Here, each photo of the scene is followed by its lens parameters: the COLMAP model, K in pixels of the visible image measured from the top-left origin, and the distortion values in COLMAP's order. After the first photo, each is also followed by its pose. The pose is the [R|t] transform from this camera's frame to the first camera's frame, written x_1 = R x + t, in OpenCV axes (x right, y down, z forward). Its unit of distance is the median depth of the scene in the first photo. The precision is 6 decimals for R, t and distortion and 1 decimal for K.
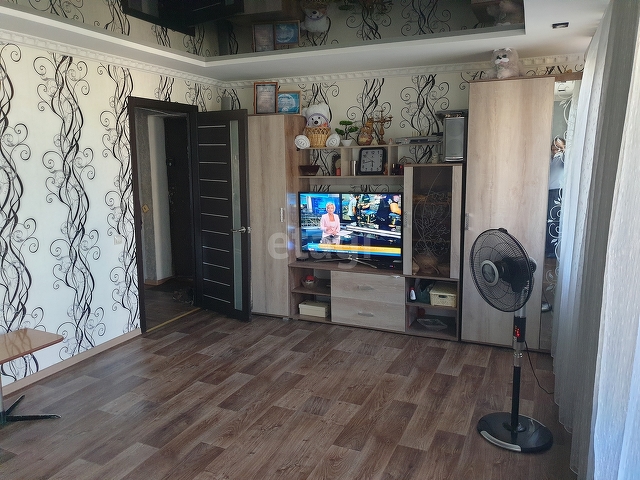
lens RADIAL K [[497.4, 0, 320.0], [0, 497.4, 240.0], [0, 0, 1]] dist [0.207518, -0.600929]
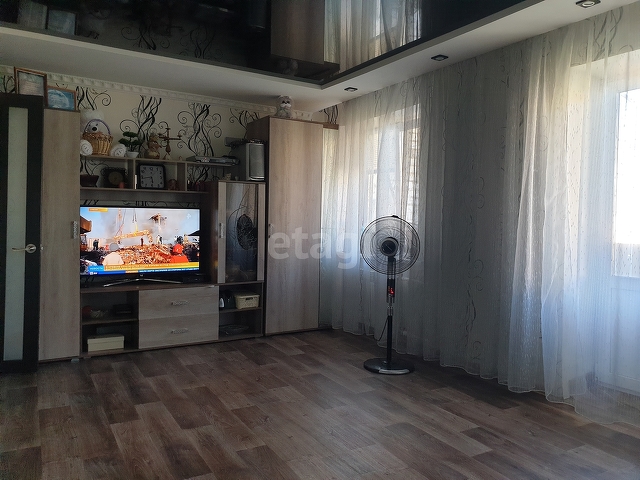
lens RADIAL K [[496.9, 0, 322.6], [0, 496.9, 236.6], [0, 0, 1]] dist [0.074809, -0.102167]
pose [[0.578745, -0.008537, 0.815464, -0.529555], [0.109960, 0.991631, -0.067659, 0.062892], [-0.808061, 0.128826, 0.574840, 0.197619]]
